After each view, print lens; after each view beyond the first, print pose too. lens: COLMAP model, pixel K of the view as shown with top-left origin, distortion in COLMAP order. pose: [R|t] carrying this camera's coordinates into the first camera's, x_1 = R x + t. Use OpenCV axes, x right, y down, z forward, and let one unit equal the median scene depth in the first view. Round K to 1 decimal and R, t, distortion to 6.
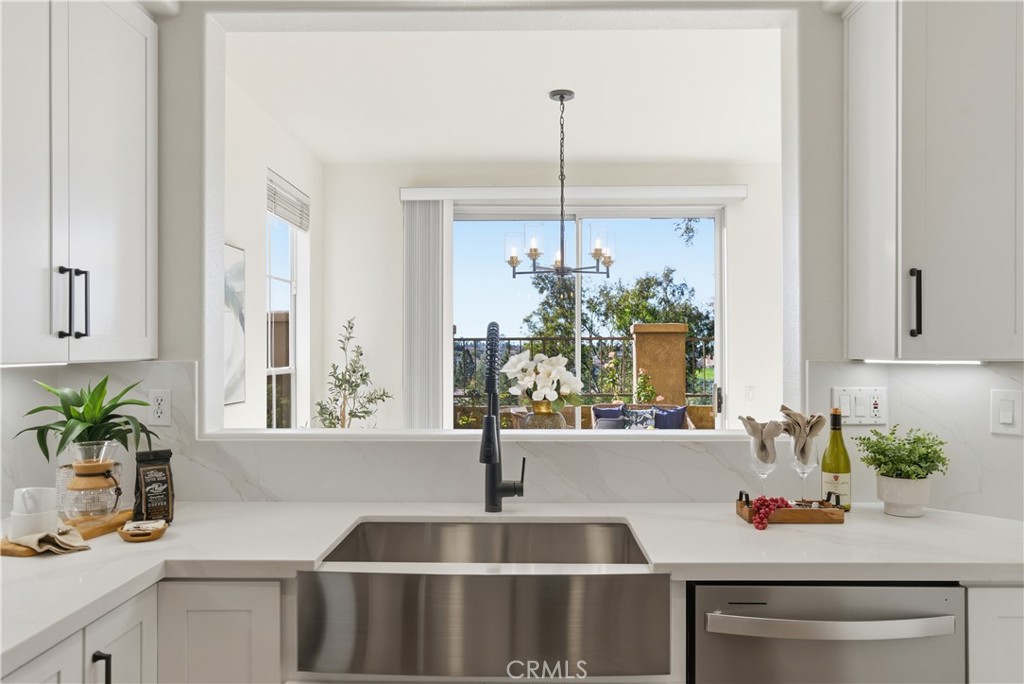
lens RADIAL K [[766.1, 0, 522.5], [0, 766.1, 344.8], [0, 0, 1]] dist [-0.028015, 0.017423]
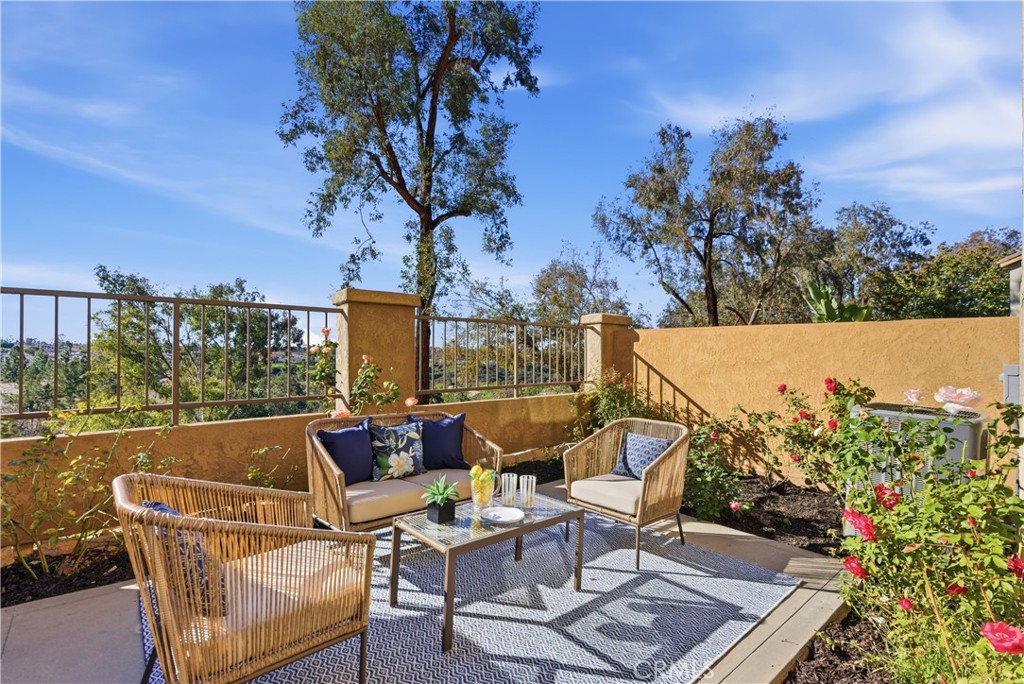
lens RADIAL K [[468.1, 0, 511.1], [0, 468.1, 347.1], [0, 0, 1]] dist [0.000623, -0.000285]
pose [[0.739602, 0.012517, 0.672928, -0.054962], [-0.012825, 0.999908, -0.004504, 0.063611], [-0.672922, -0.005299, 0.739694, 1.663005]]
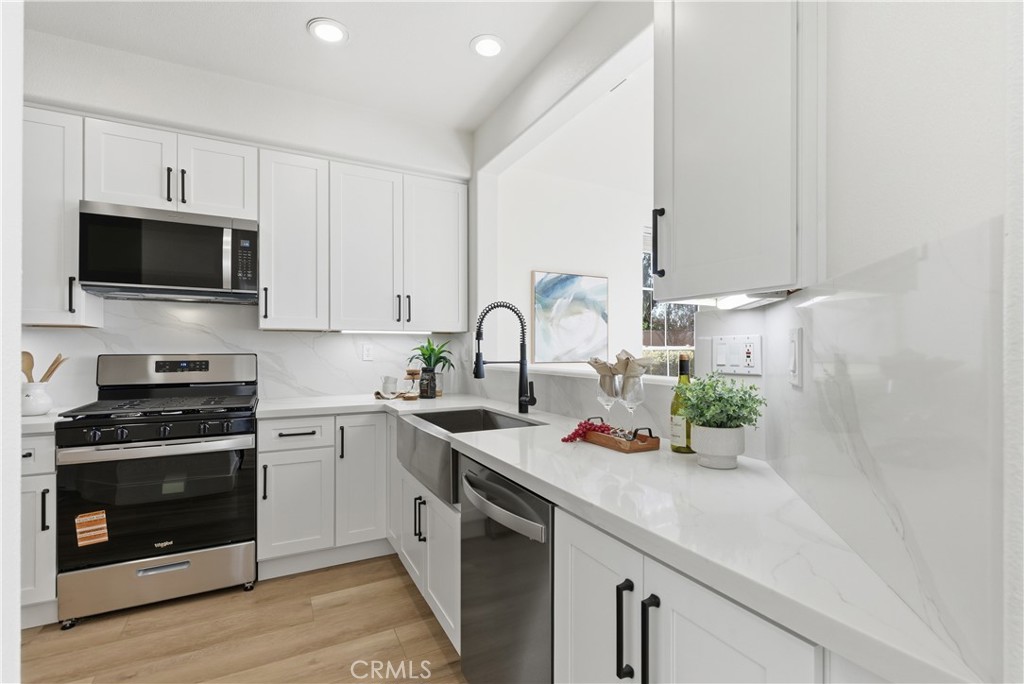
lens RADIAL K [[468.1, 0, 516.5], [0, 468.1, 348.7], [0, 0, 1]] dist [0.000623, -0.000285]
pose [[0.463141, -0.002904, -0.886280, 0.523500], [0.003313, 0.999993, -0.001545, 0.045049], [0.886278, -0.002221, 0.463147, 0.298130]]
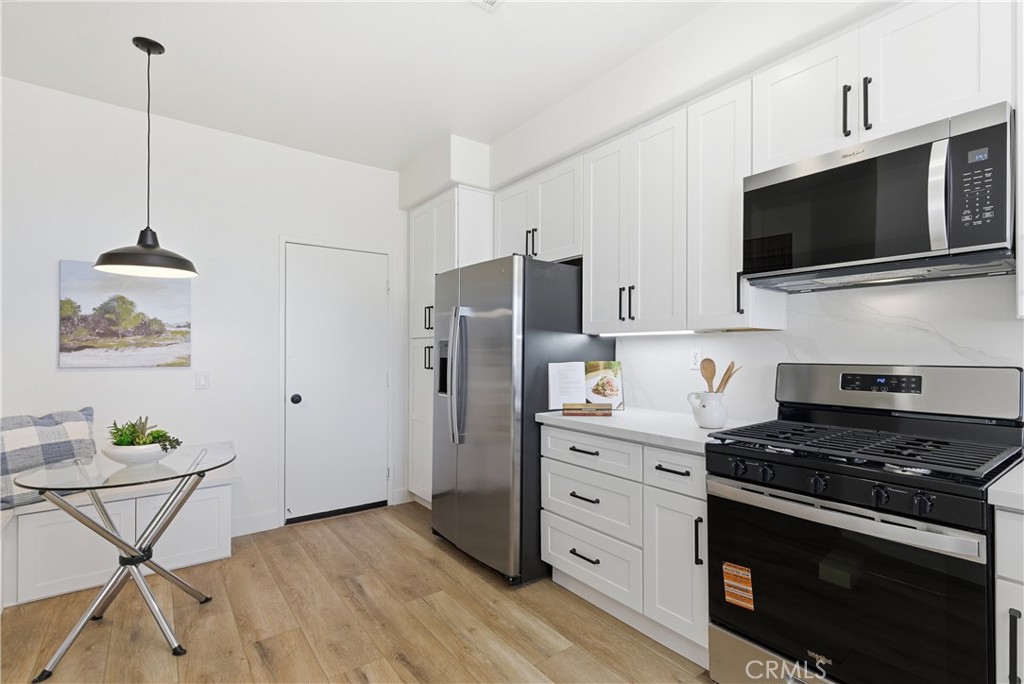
lens RADIAL K [[490.8, 0, 510.2], [0, 490.8, 347.4], [0, 0, 1]] dist [0.006596, 0.000267]
pose [[-0.801946, -0.005200, -0.597373, 0.238060], [0.001195, 0.999946, -0.010308, 0.037862], [0.597395, -0.008980, -0.801897, 0.352488]]
